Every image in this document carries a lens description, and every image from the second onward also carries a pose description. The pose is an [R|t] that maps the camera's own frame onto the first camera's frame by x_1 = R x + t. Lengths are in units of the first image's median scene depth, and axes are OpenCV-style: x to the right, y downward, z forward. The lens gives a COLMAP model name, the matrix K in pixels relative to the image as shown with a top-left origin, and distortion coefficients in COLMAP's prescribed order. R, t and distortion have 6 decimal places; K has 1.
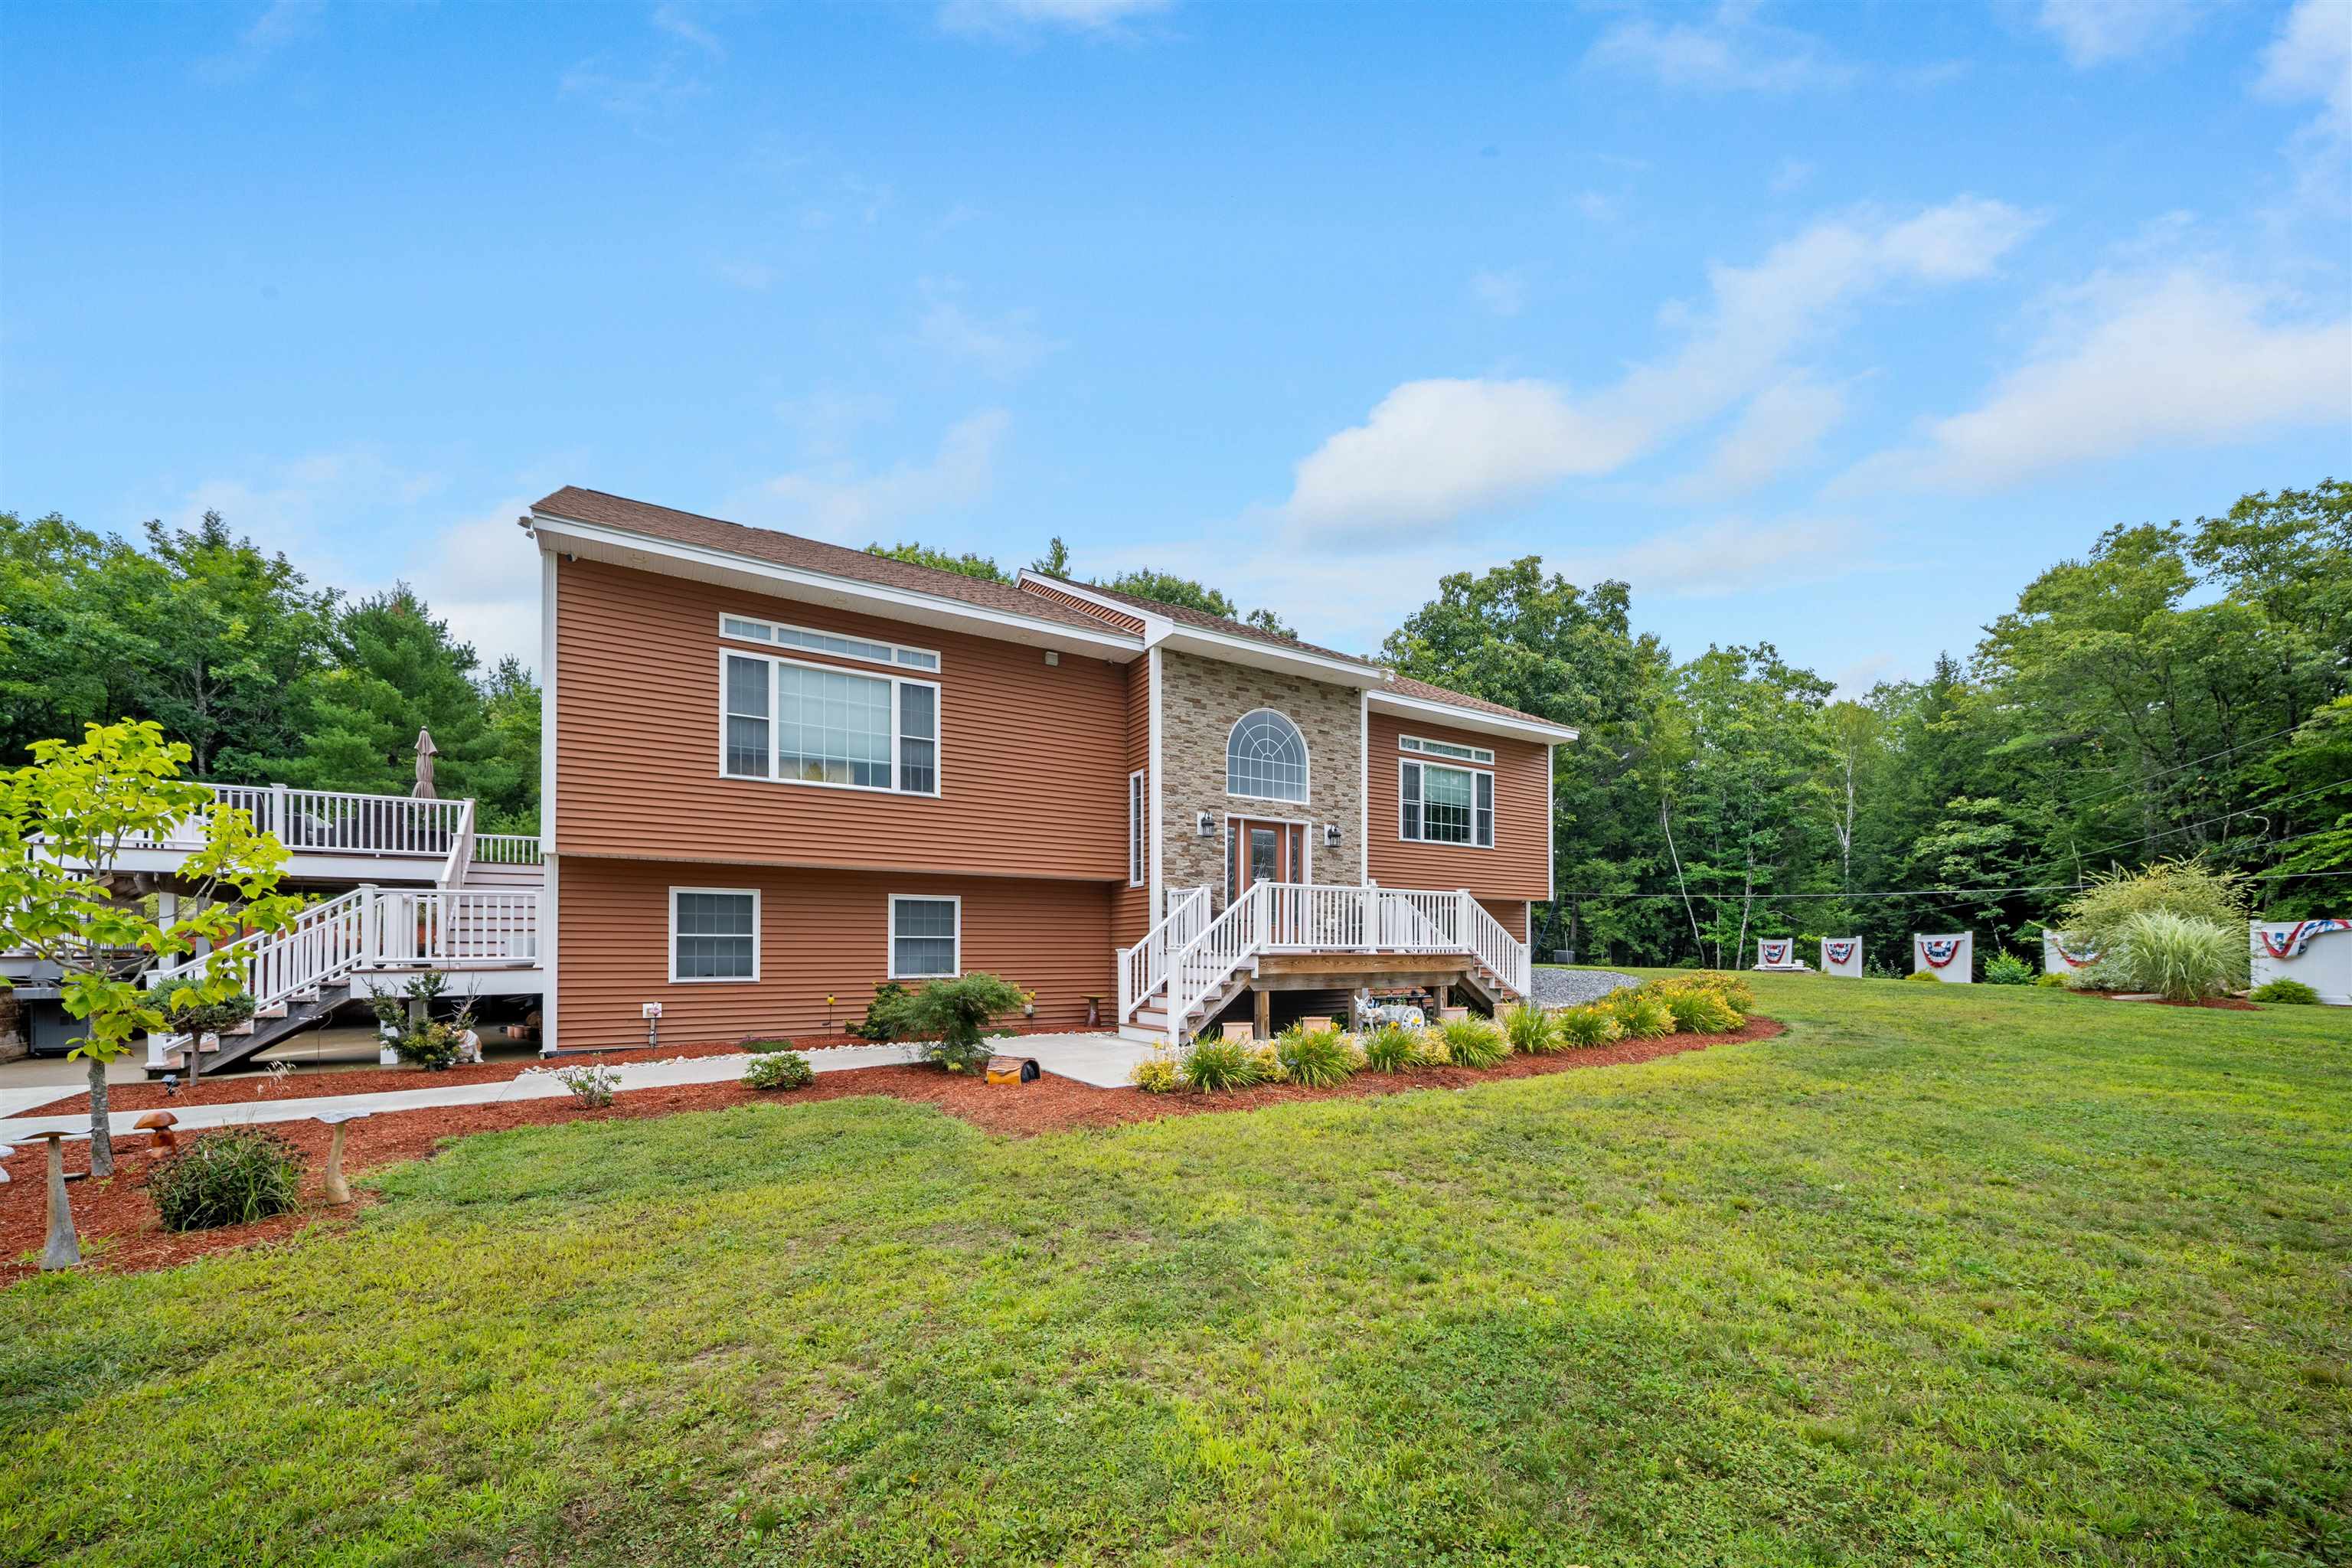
lens RADIAL K [[882.9, 0, 1206.1], [0, 882.9, 949.1], [0, 0, 1]] dist [-0.009729, -0.000153]
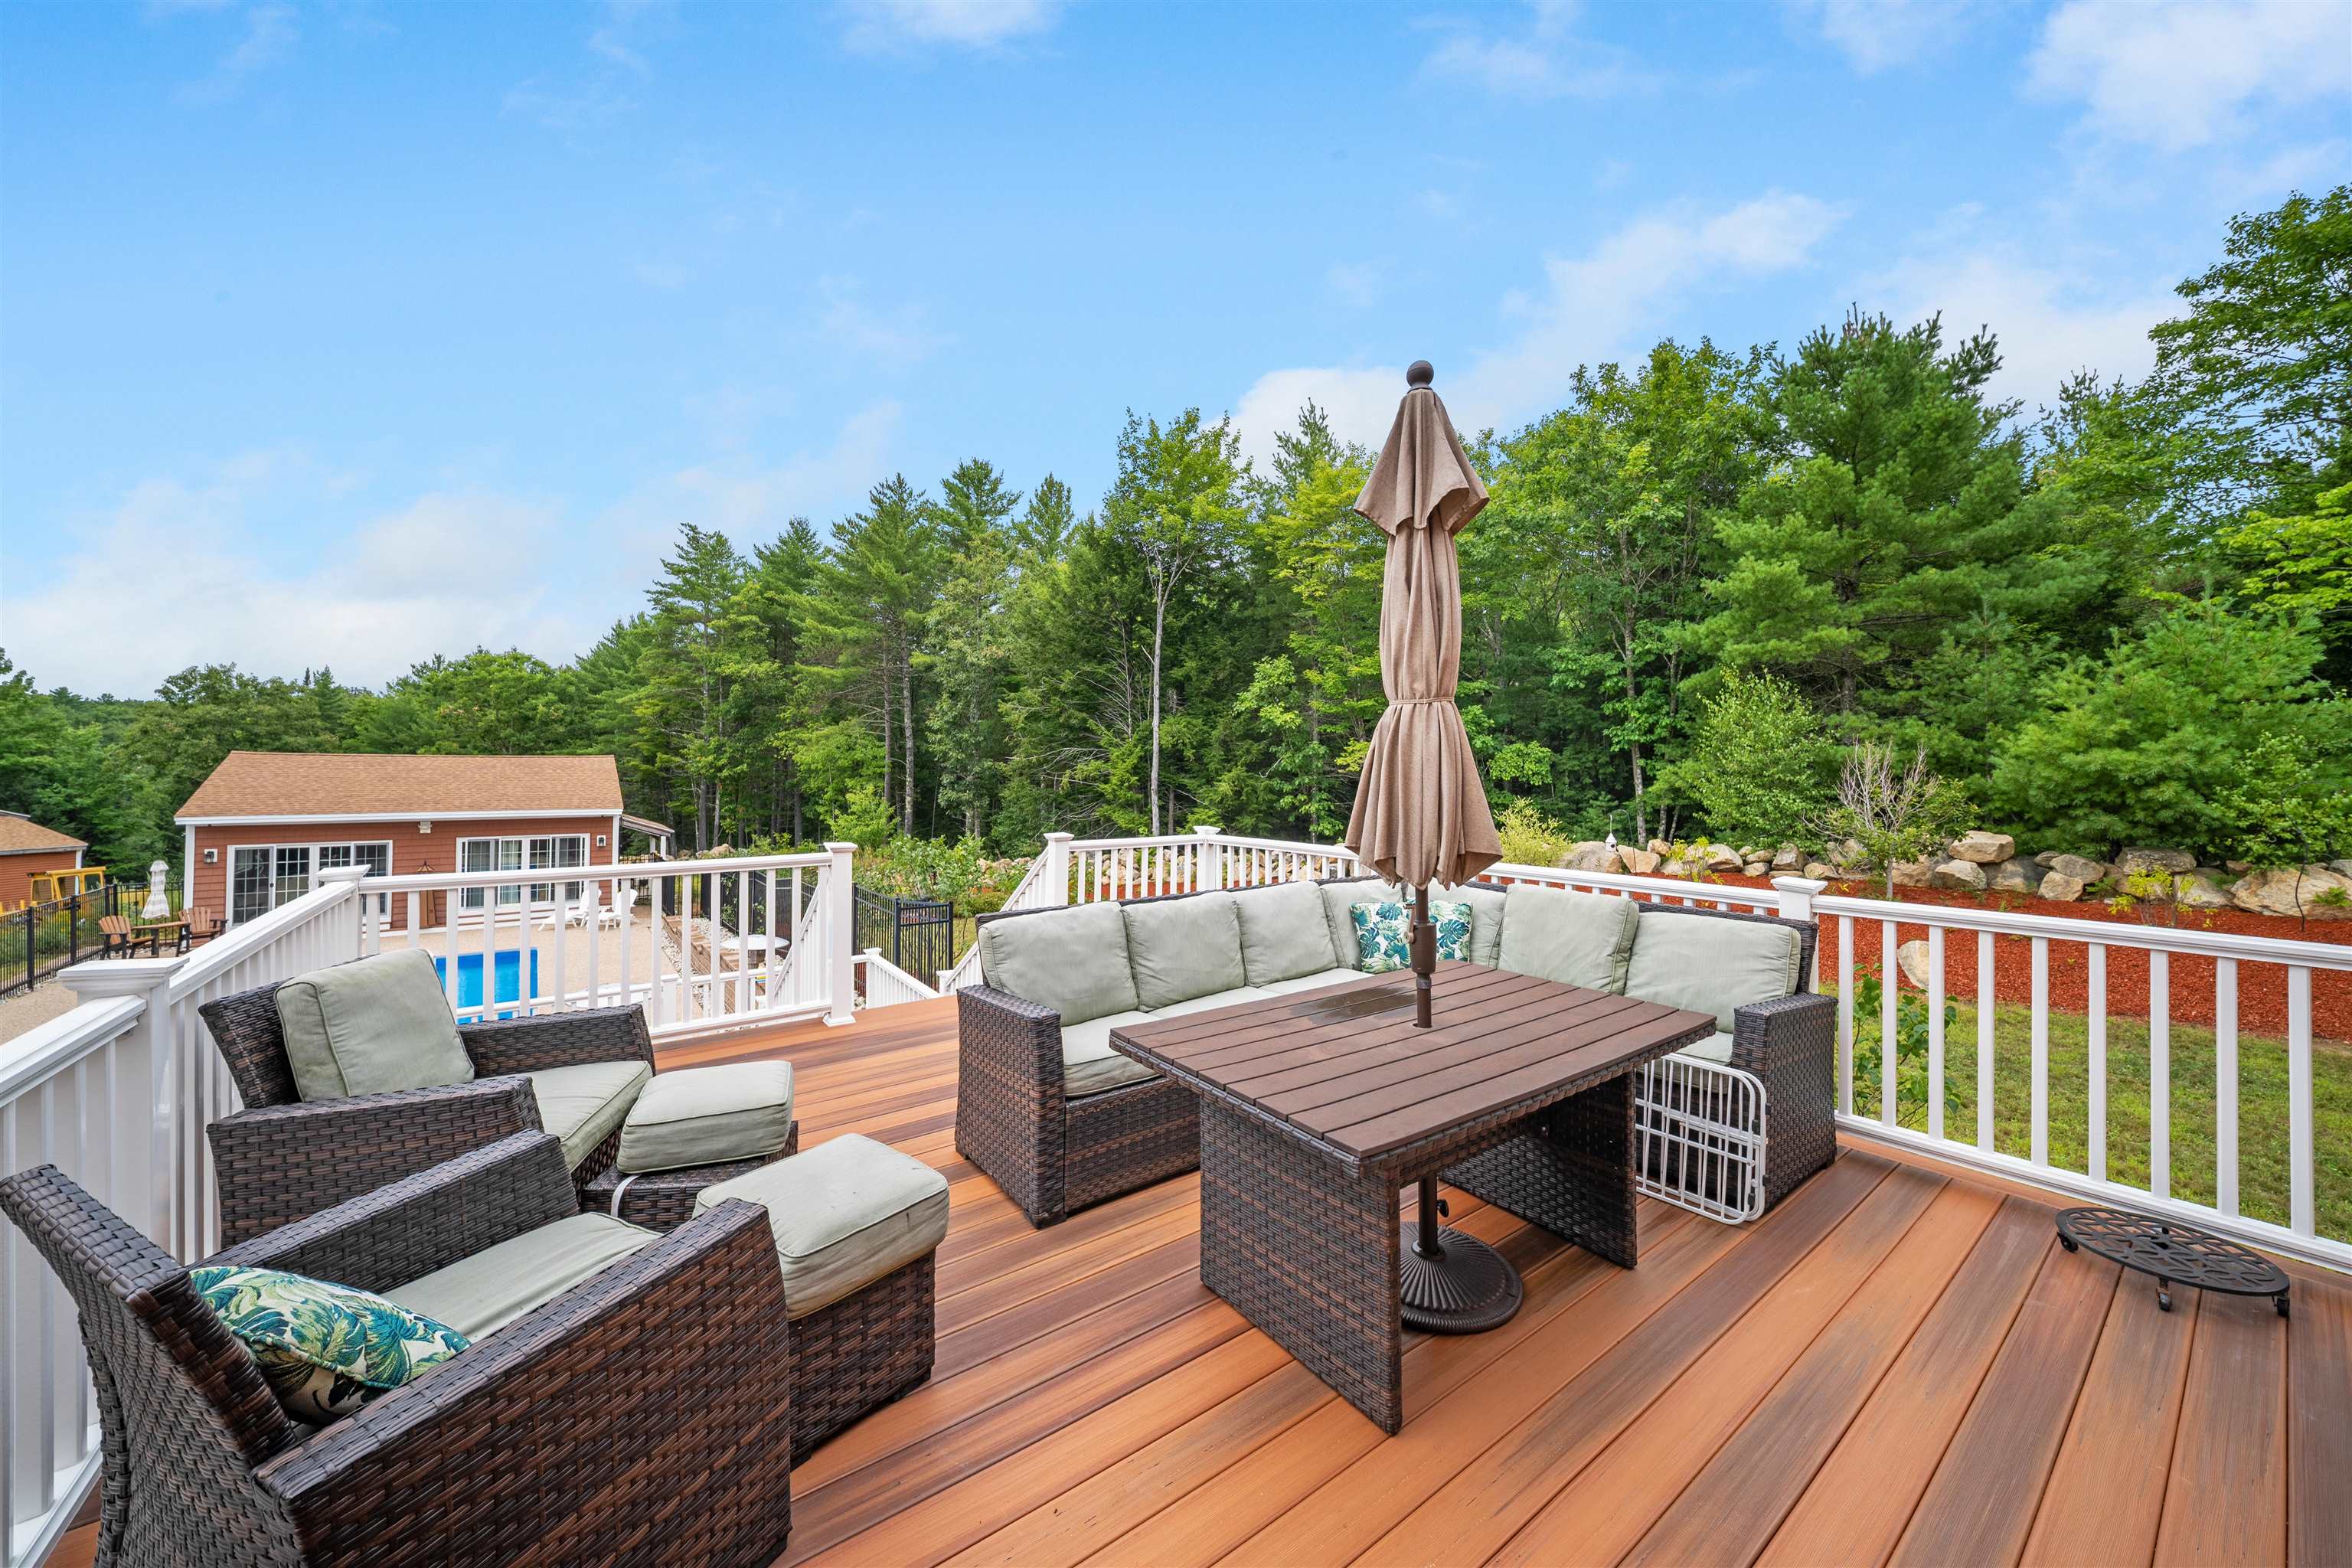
lens RADIAL K [[828.1, 0, 1183.9], [0, 828.1, 757.8], [0, 0, 1]] dist [-0.008739, -0.000239]
pose [[0.074217, -0.013772, -0.997147, -0.768380], [-0.001791, 0.999901, -0.013943, -0.178009], [0.997241, 0.002821, 0.074185, 0.953173]]
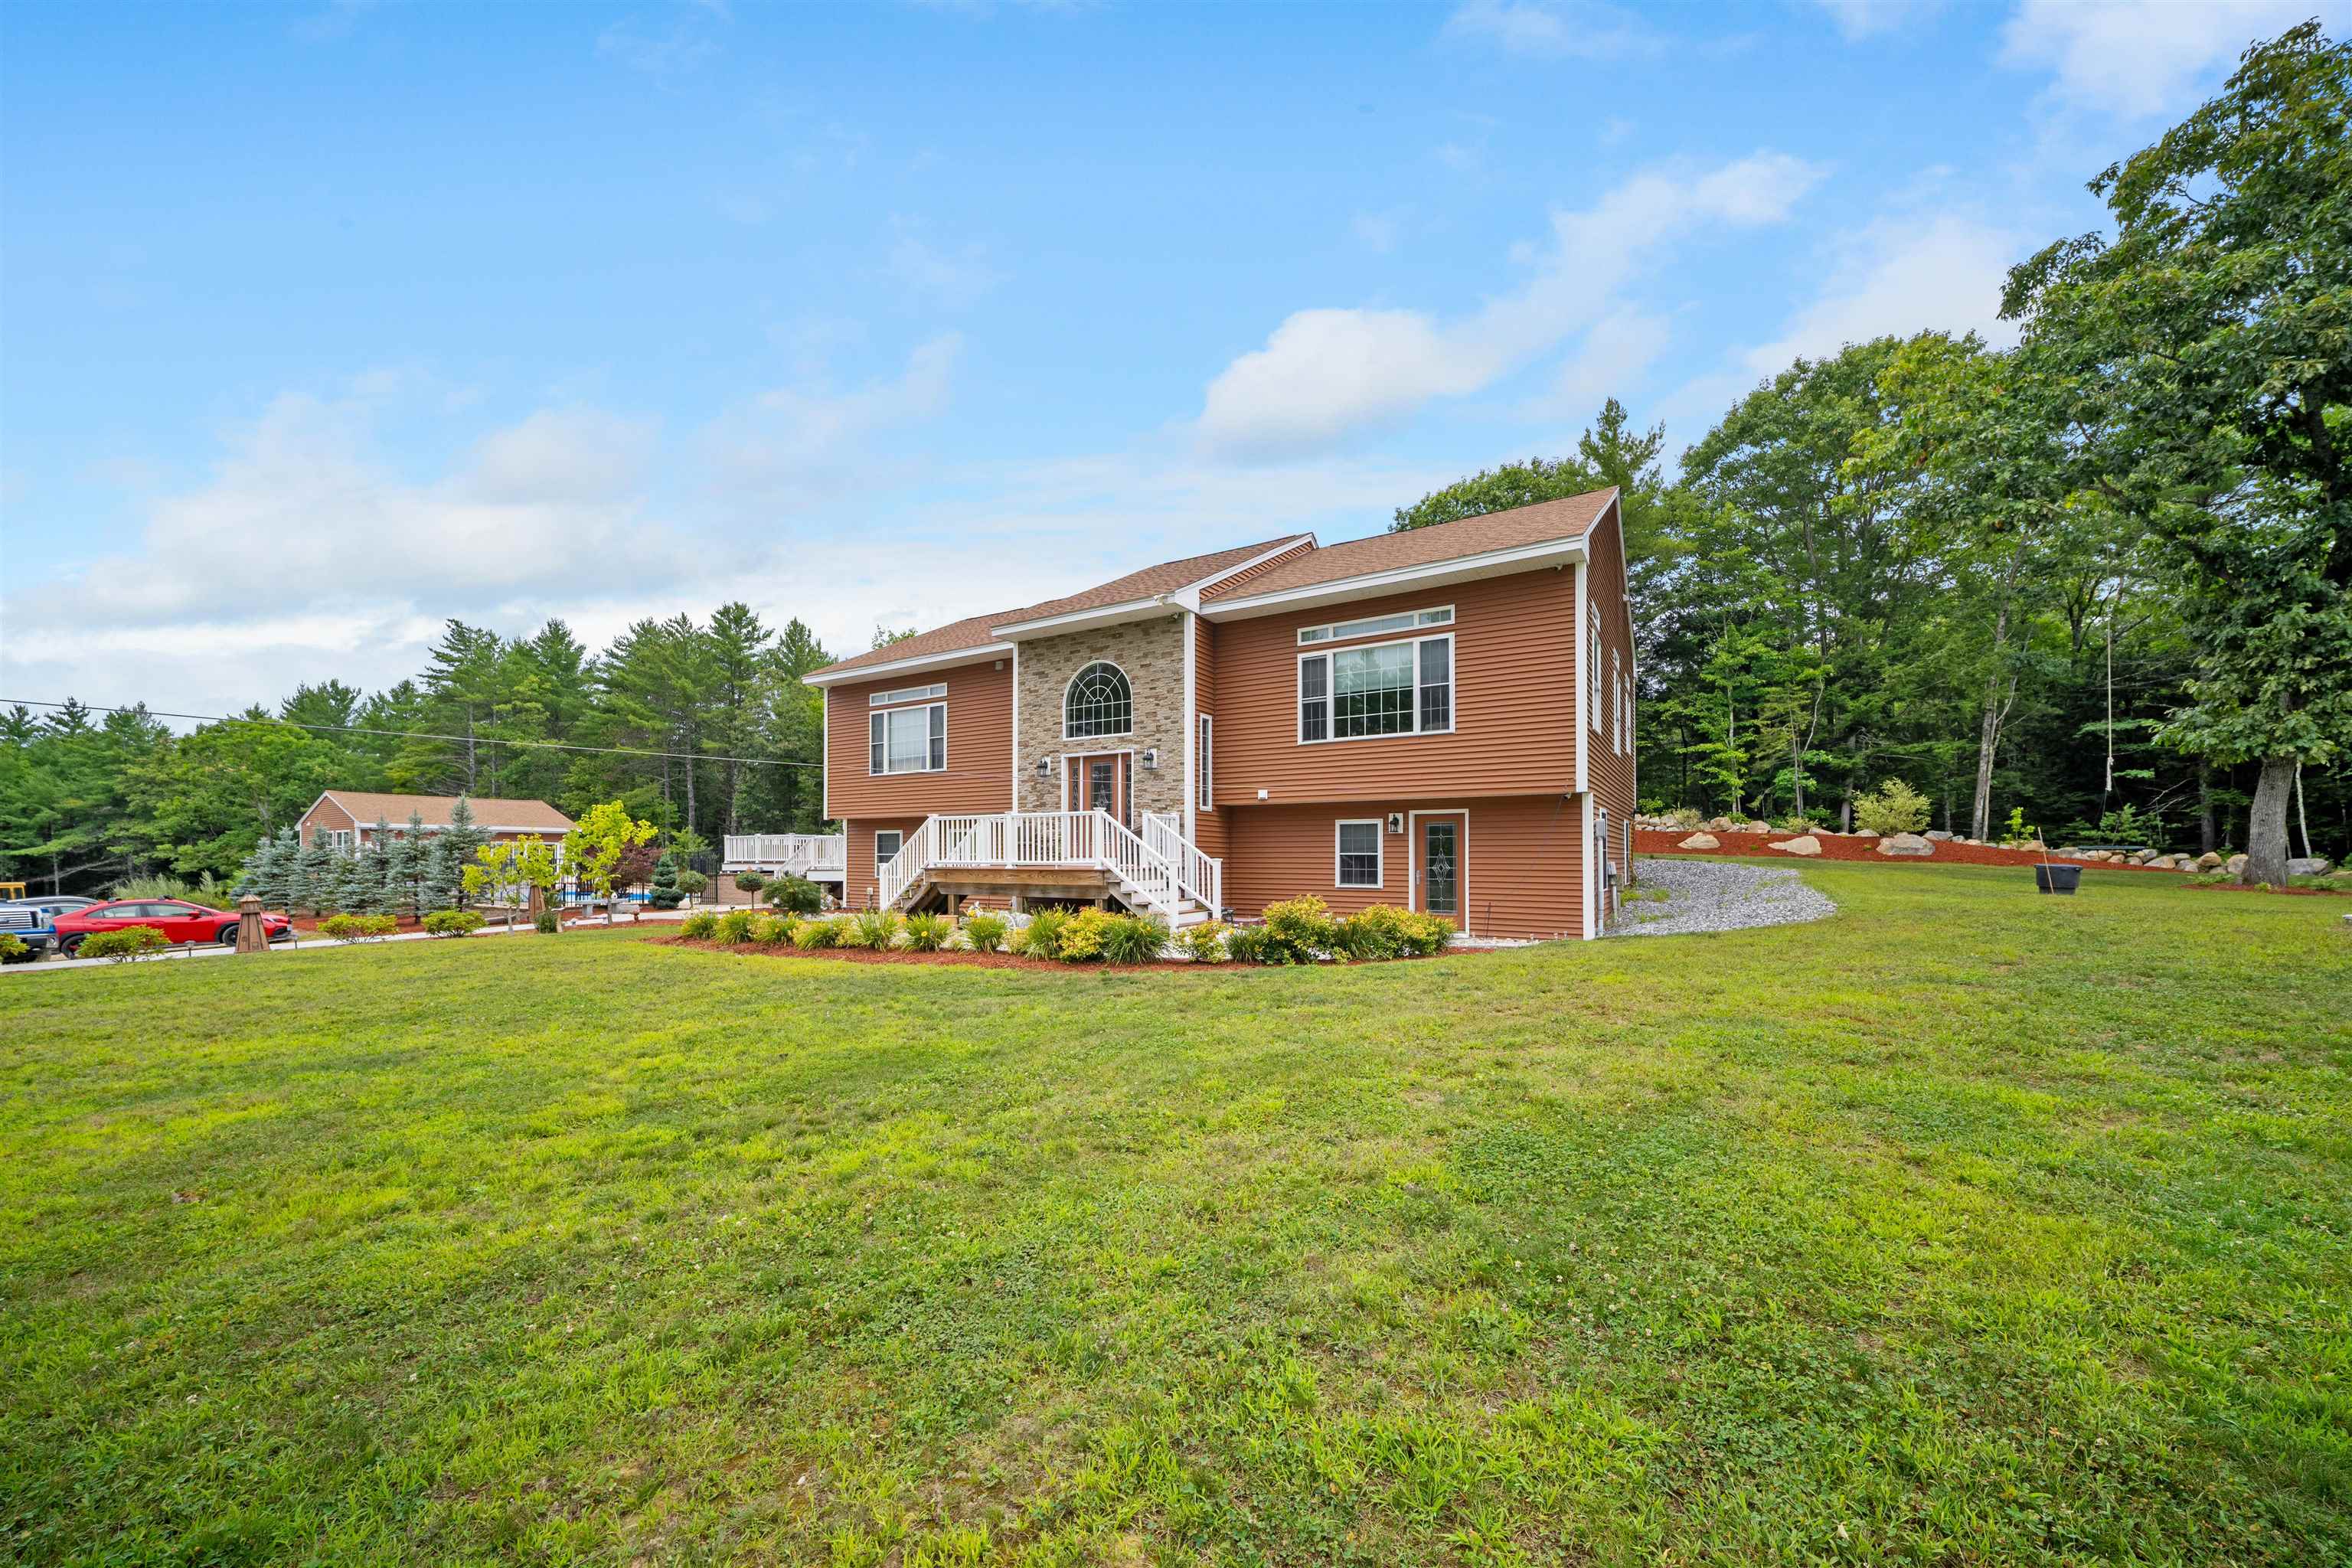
lens RADIAL K [[868.7, 0, 1182.8], [0, 868.7, 849.3], [0, 0, 1]] dist [-0.009240, -0.000150]
pose [[0.433760, -0.007090, -0.901000, 1.111702], [0.002434, 0.999975, -0.006698, -0.009631], [0.901025, 0.000713, 0.433767, 0.566072]]
